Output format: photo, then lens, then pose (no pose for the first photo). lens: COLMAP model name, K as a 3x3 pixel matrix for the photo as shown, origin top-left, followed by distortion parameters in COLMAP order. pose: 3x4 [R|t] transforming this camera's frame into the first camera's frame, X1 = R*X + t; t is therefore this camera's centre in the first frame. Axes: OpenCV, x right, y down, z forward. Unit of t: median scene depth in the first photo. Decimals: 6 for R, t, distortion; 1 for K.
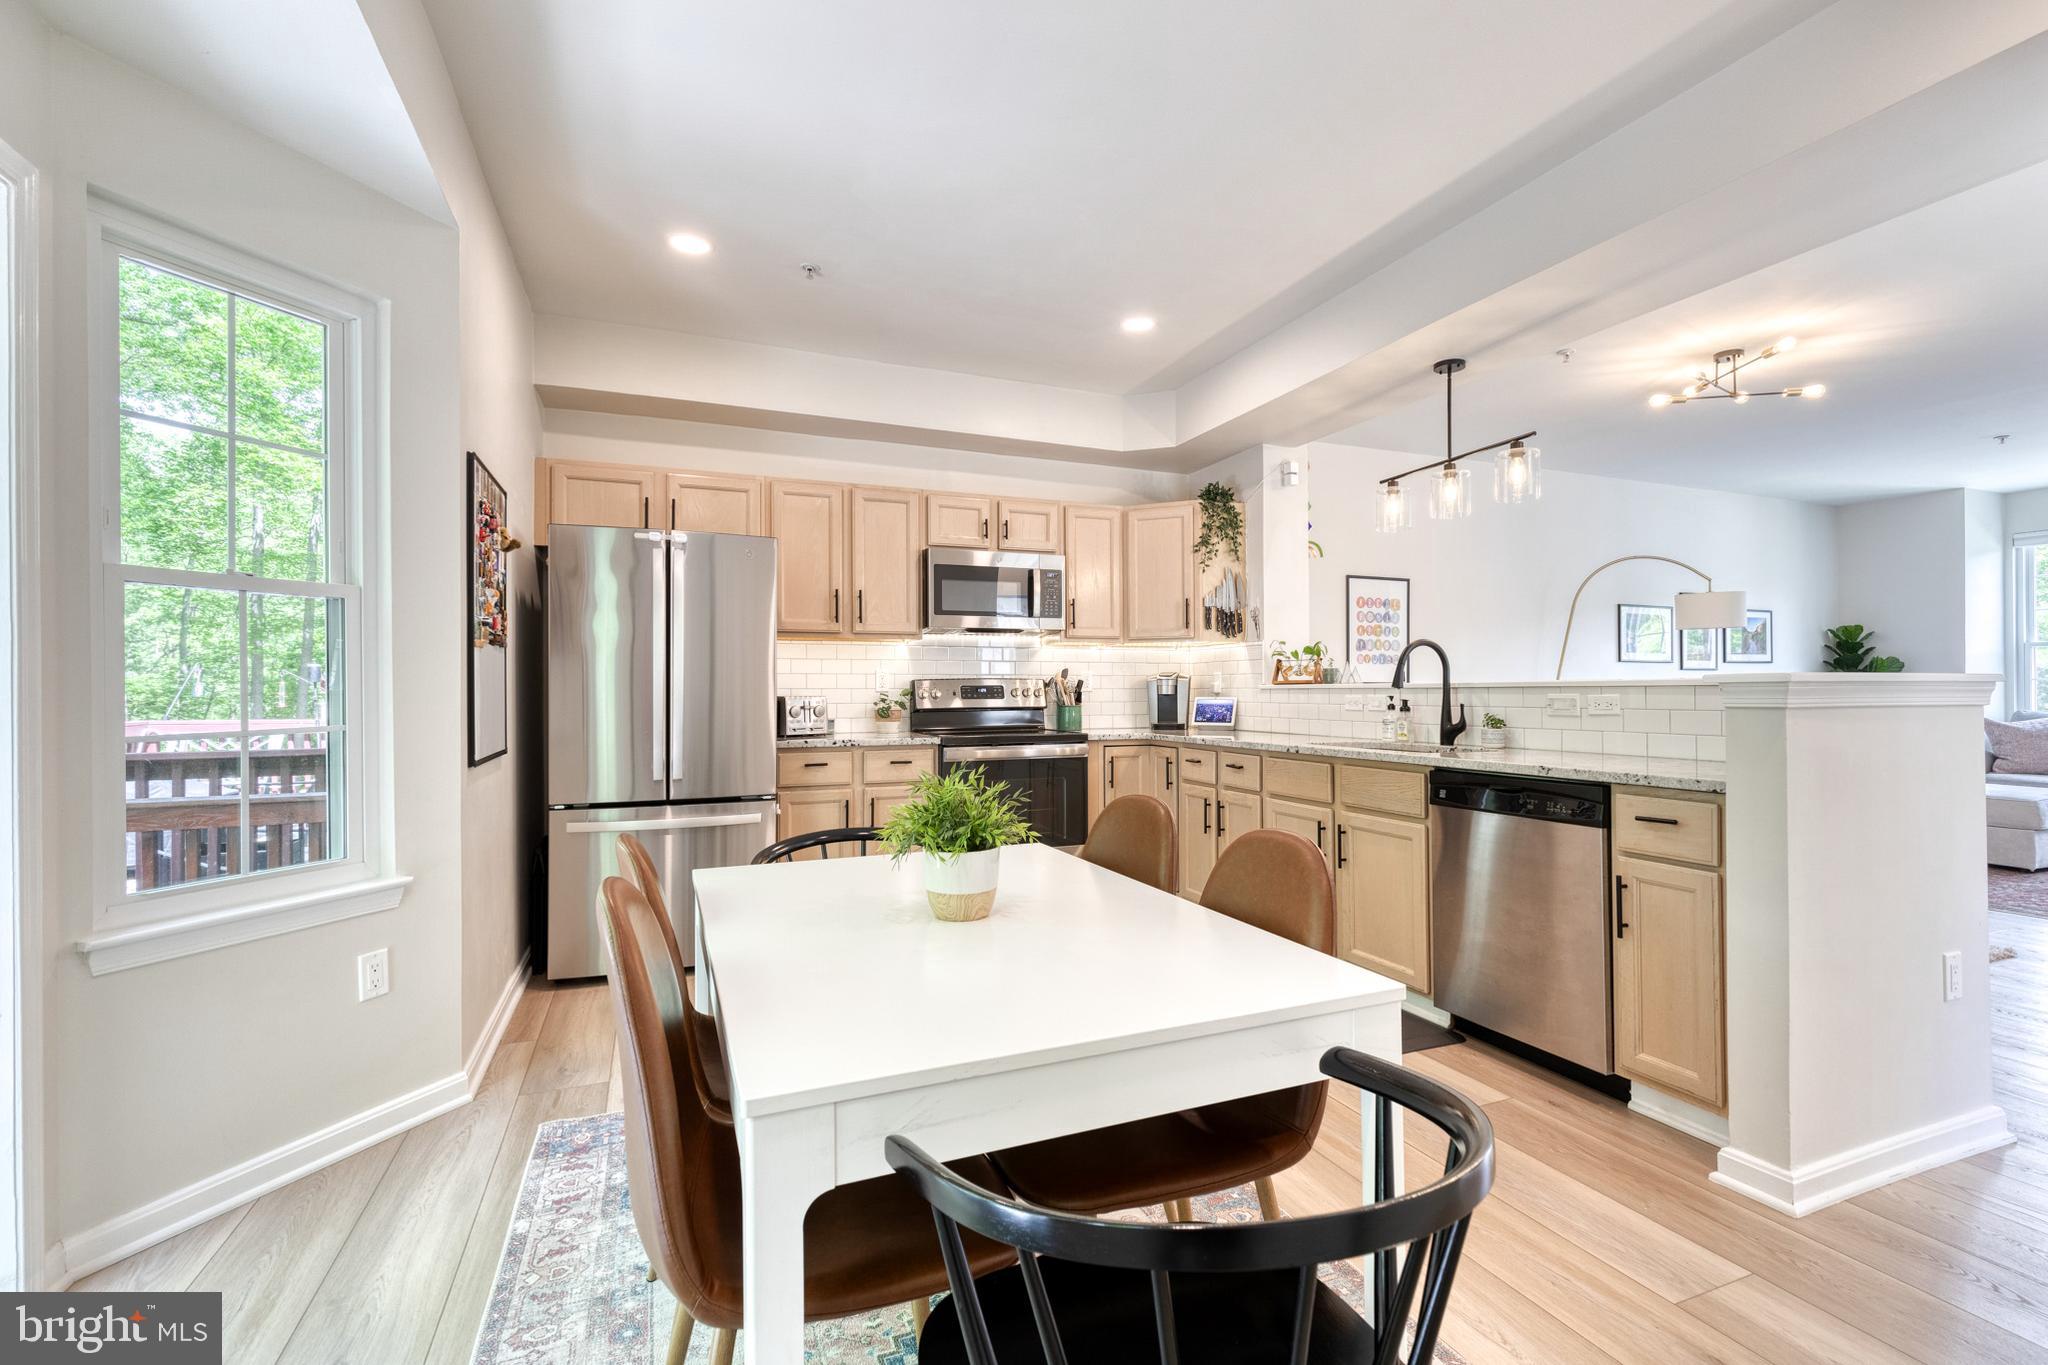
lens RADIAL K [[918.1, 0, 1040.4], [0, 918.1, 681.3], [0, 0, 1]] dist [0.009673, 0.000005]
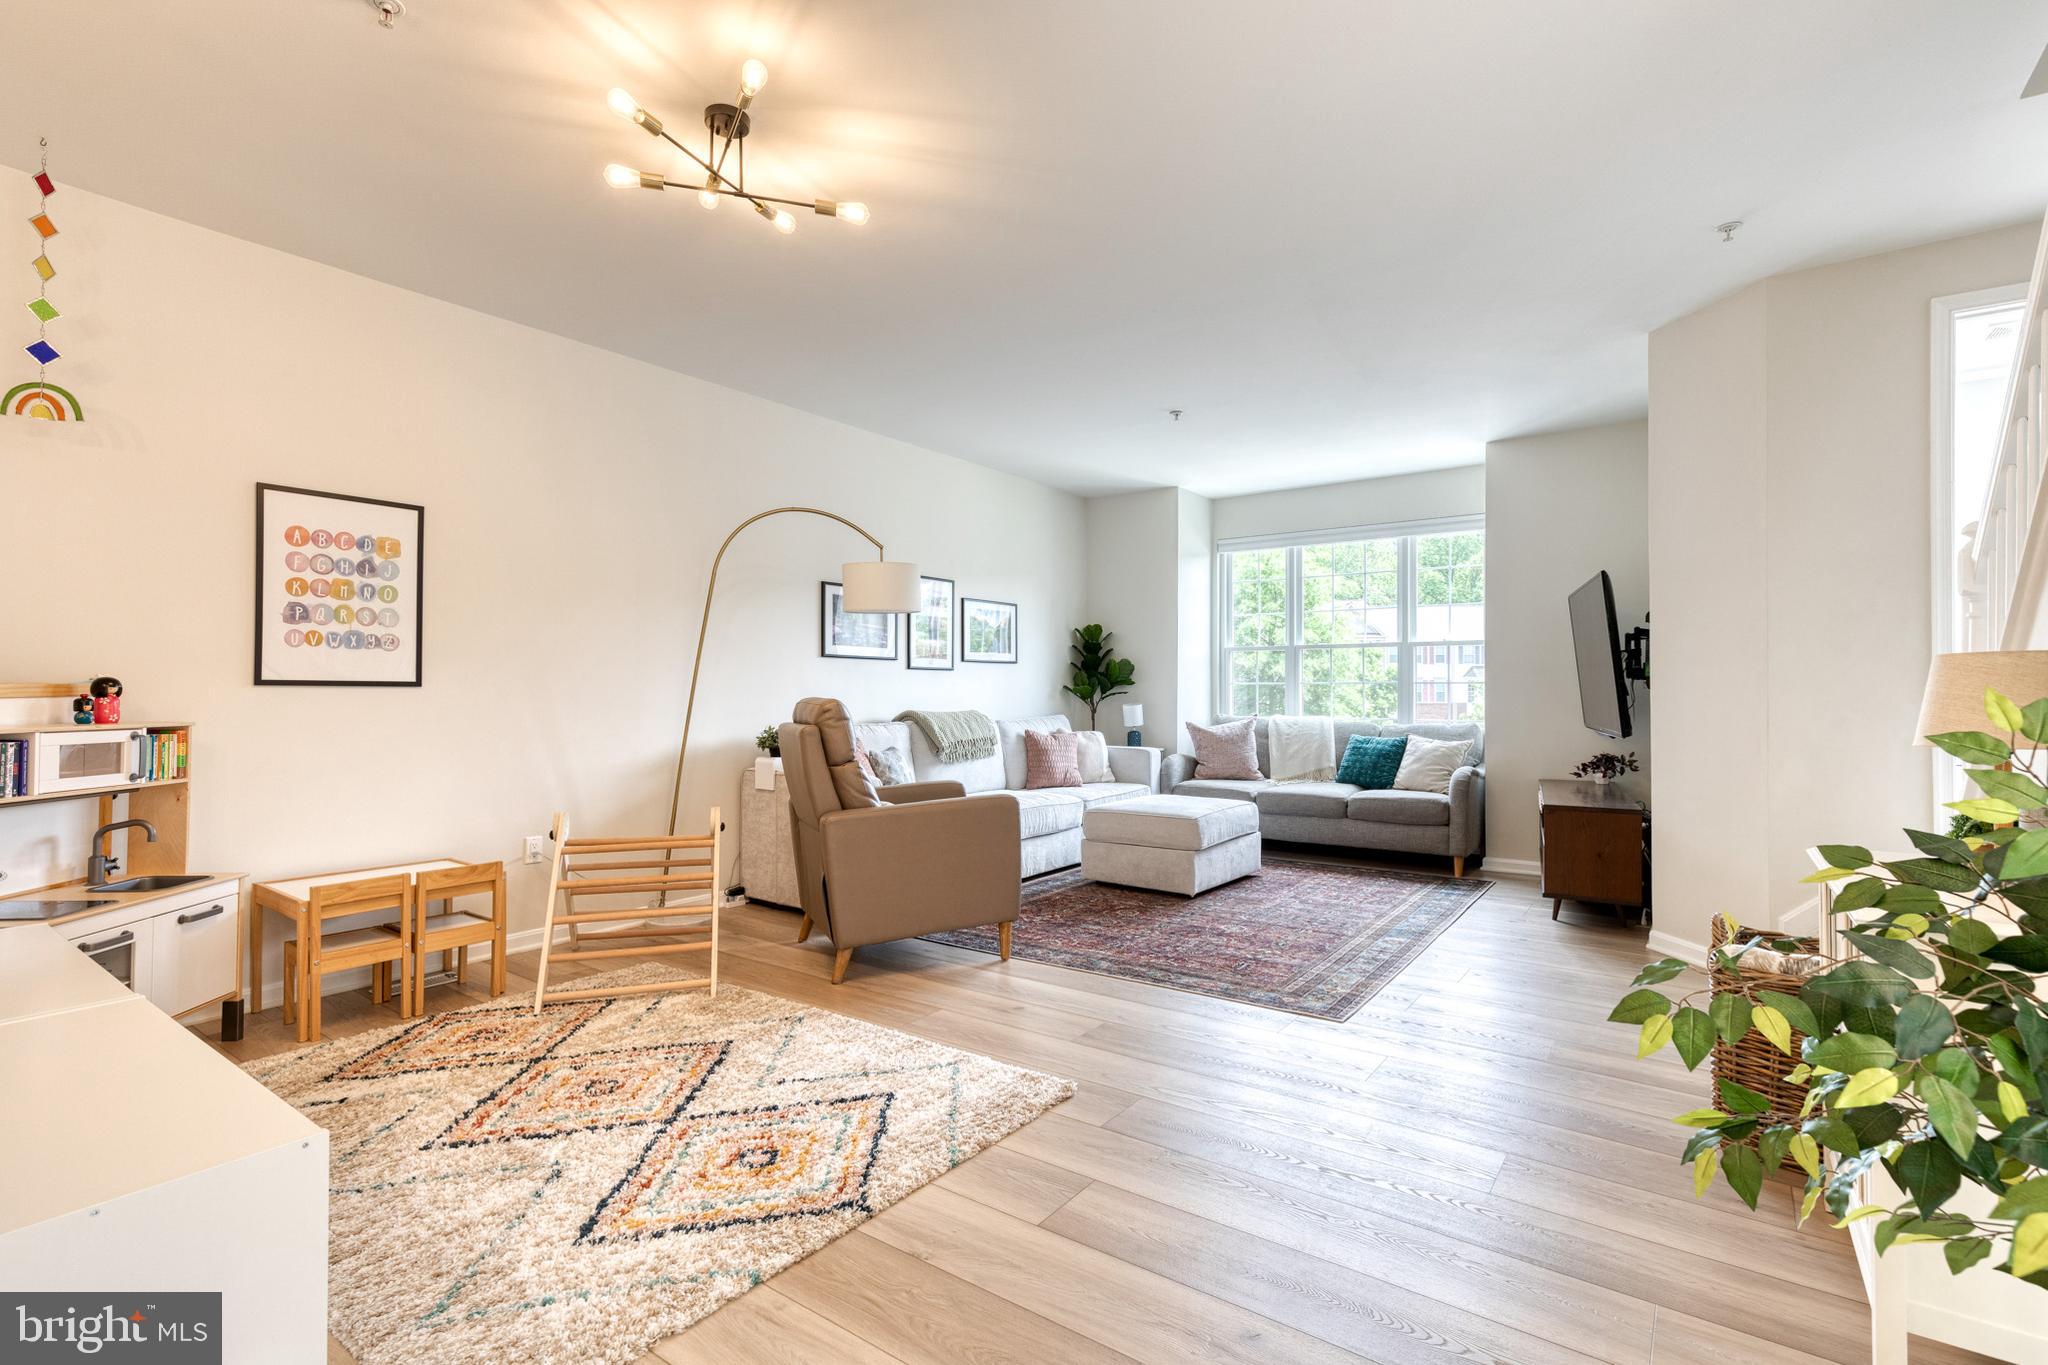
lens RADIAL K [[941.6, 0, 1042.2], [0, 941.6, 684.0], [0, 0, 1]] dist [0.002600, 0.000574]
pose [[0.852805, 0.005591, 0.522199, 0.560251], [-0.006328, 0.999980, -0.000373, 0.000850], [-0.522191, -0.002986, 0.852824, 0.361035]]
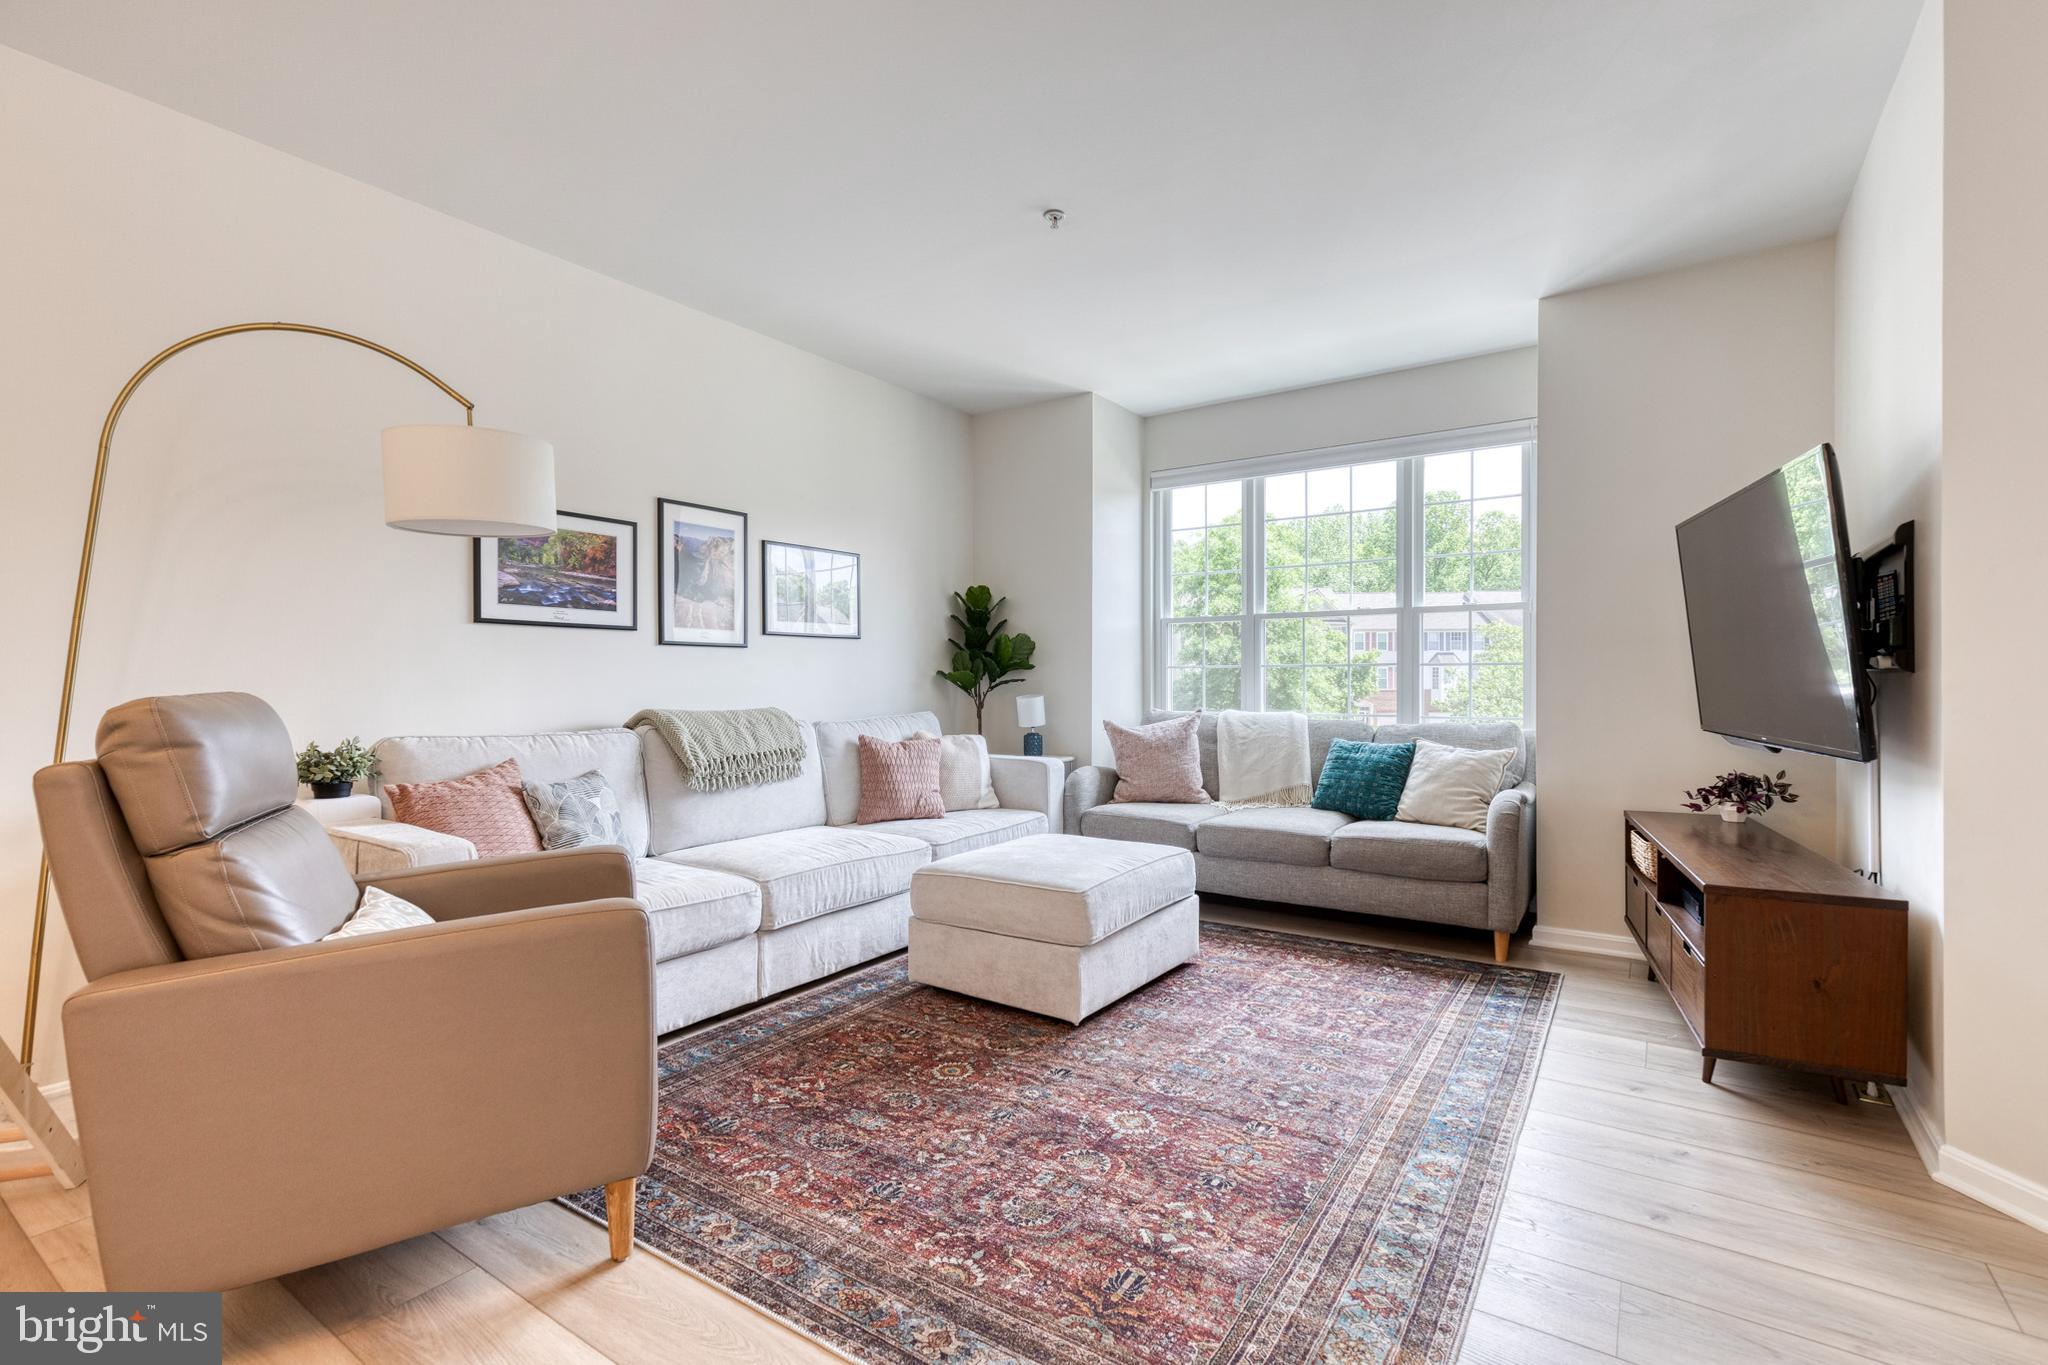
lens RADIAL K [[918.1, 0, 1040.4], [0, 918.1, 681.3], [0, 0, 1]] dist [0.009673, 0.000005]
pose [[0.839119, -0.002977, 0.543940, 0.912312], [-0.002657, 0.999951, 0.009572, 0.004562], [-0.543942, -0.009477, 0.839069, 0.683005]]
